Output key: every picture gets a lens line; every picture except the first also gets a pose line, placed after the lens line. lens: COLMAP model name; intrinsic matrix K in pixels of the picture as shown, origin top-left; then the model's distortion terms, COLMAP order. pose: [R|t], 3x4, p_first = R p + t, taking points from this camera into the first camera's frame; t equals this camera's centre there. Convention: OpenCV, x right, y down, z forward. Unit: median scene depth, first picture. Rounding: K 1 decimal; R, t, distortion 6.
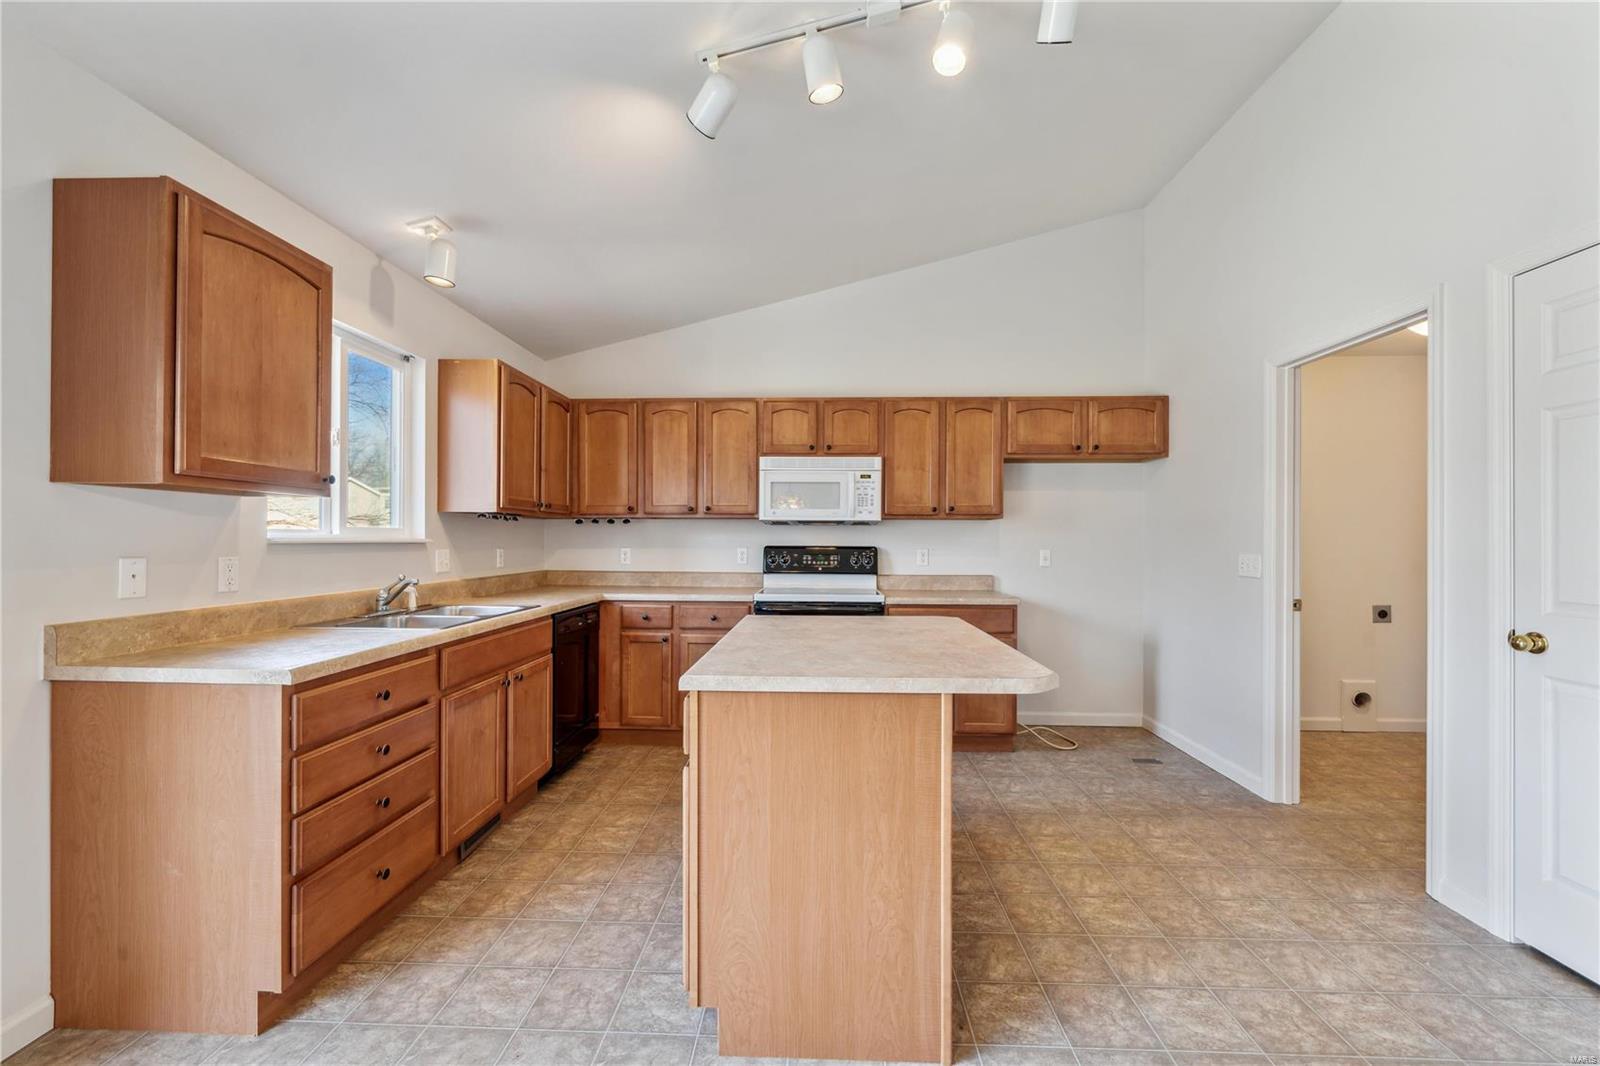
lens RADIAL K [[639.5, 0, 800.3], [0, 639.5, 540.9], [0, 0, 1]] dist [-0.002825, 0.000706]
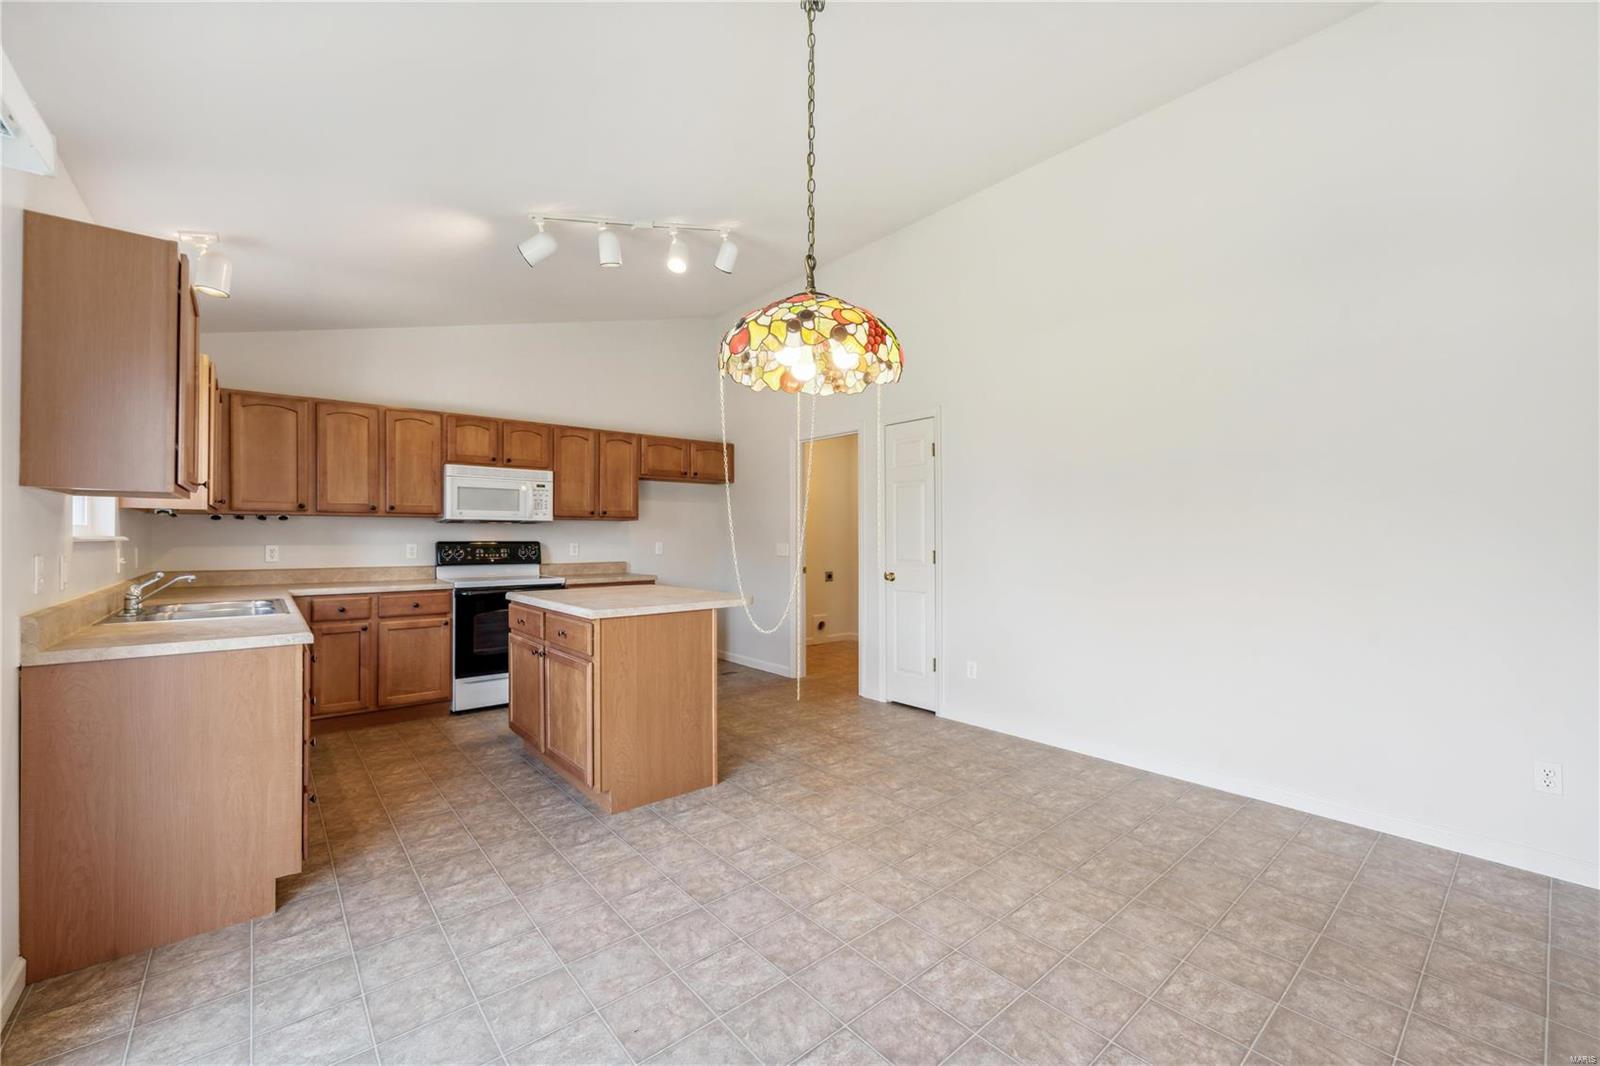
lens RADIAL K [[639.5, 0, 800.8], [0, 639.5, 535.3], [0, 0, 1]] dist [-0.002825, 0.000706]
pose [[0.739920, -0.003416, 0.672686, -0.415443], [0.004182, 0.999991, 0.000478, -0.001371], [-0.672682, 0.002459, 0.739928, -0.319500]]
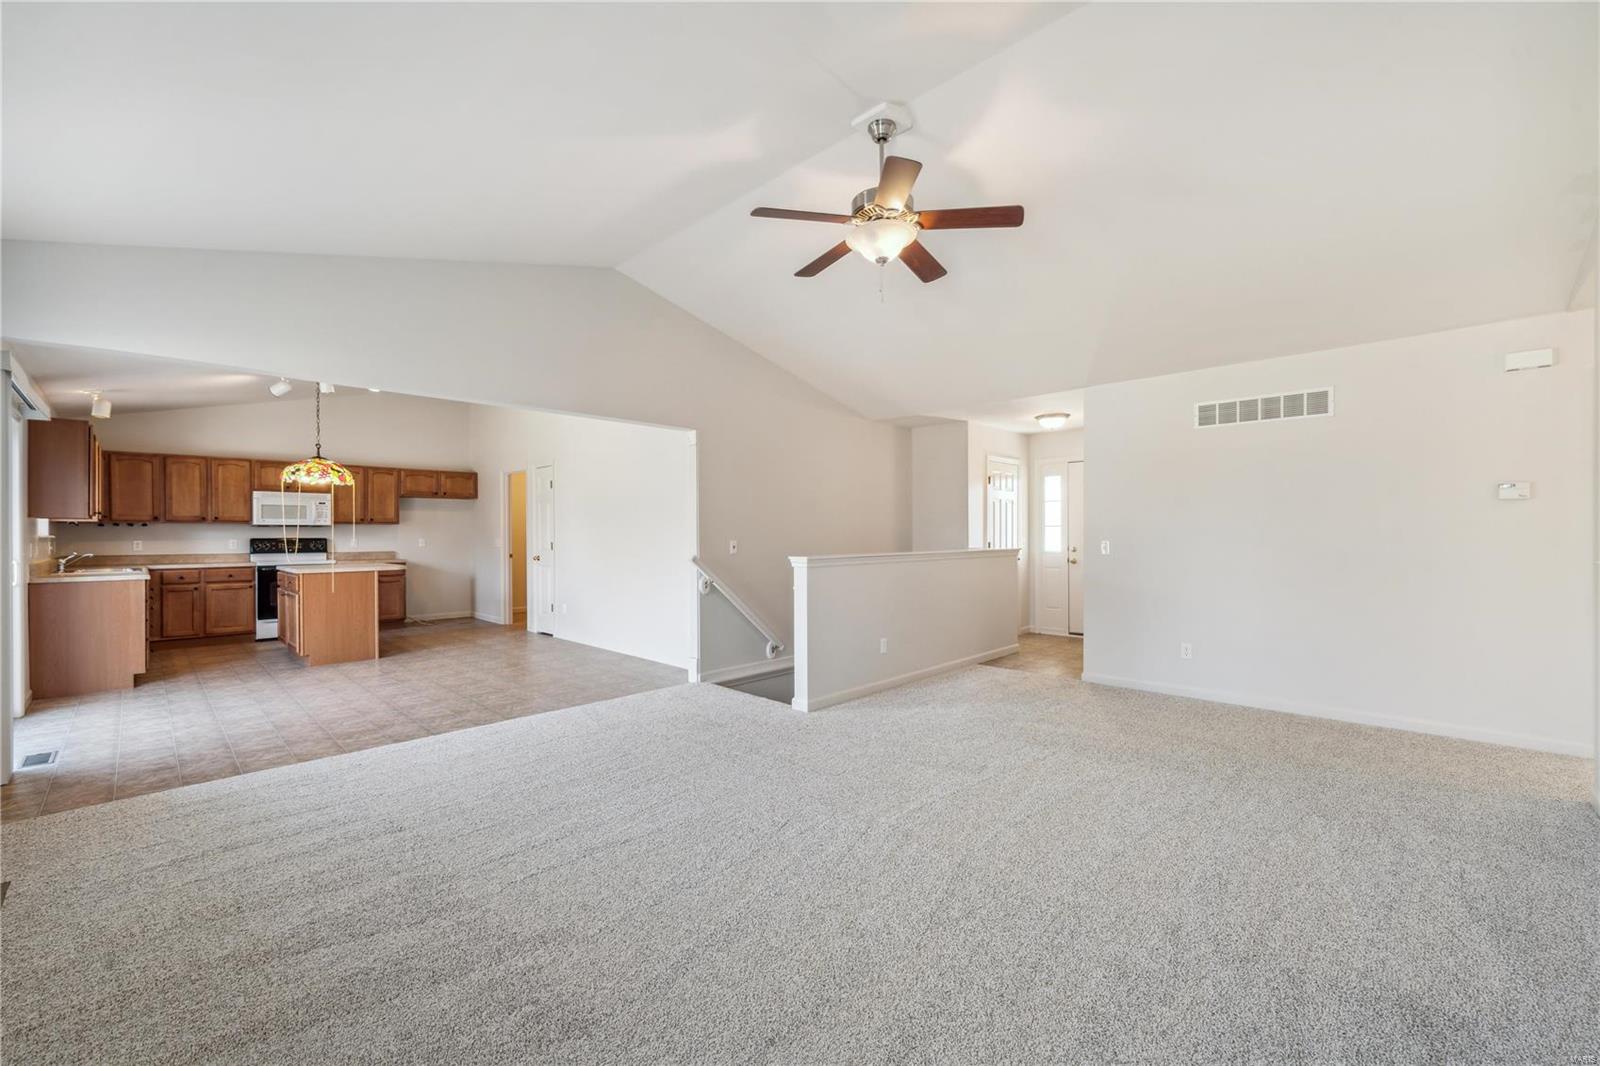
lens RADIAL K [[639.5, 0, 793.1], [0, 639.5, 536.3], [0, 0, 1]] dist [-0.002825, 0.000706]
pose [[0.673181, -0.009975, 0.739410, -0.439408], [0.006931, 0.999950, 0.007179, -0.000411], [-0.739445, 0.000292, 0.673217, -1.648980]]
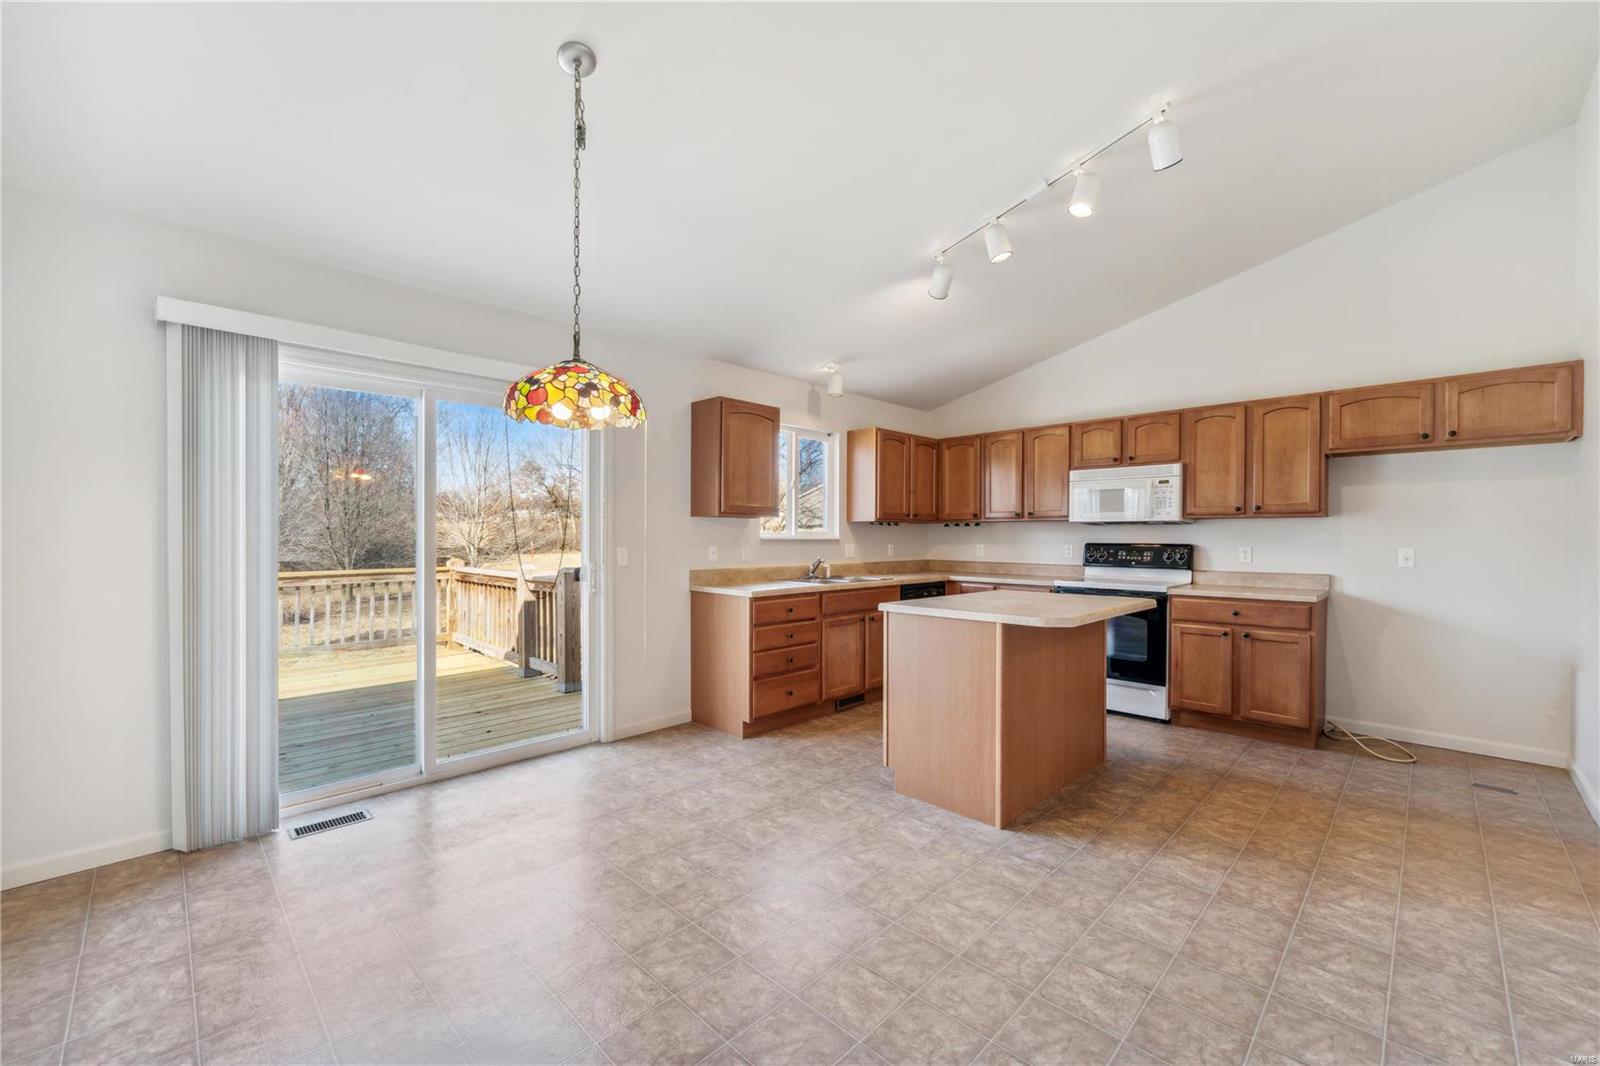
lens RADIAL K [[639.5, 0, 800.8], [0, 639.5, 541.3], [0, 0, 1]] dist [-0.002825, 0.000706]
pose [[0.739511, 0.002713, -0.673139, 0.437306], [-0.000248, 0.999993, 0.003757, 0.000354], [0.673144, -0.002612, 0.739506, -0.302577]]
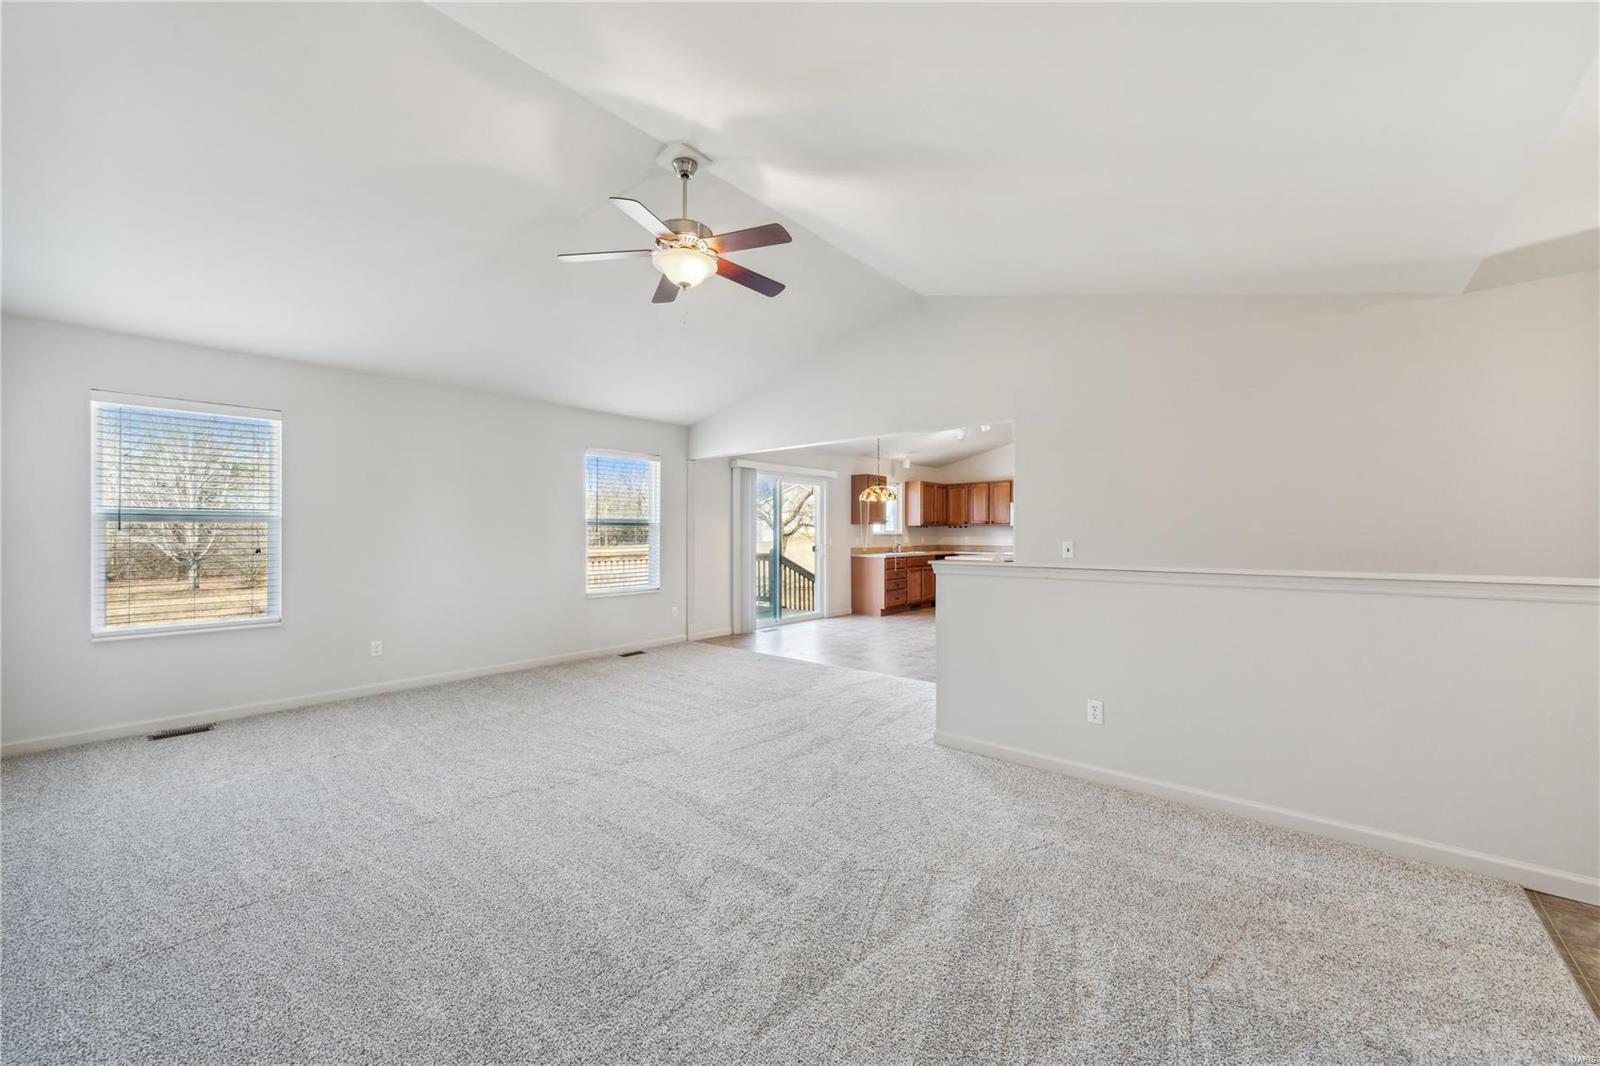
lens RADIAL K [[608.2, 0, 808.6], [0, 608.2, 534.9], [0, 0, 1]] dist [-0.000325, 0.000205]
pose [[0.791898, -0.003204, -0.610644, 0.940382], [0.003281, 0.999994, -0.000992, 0.005648], [0.610644, -0.001218, 0.791904, -1.761628]]
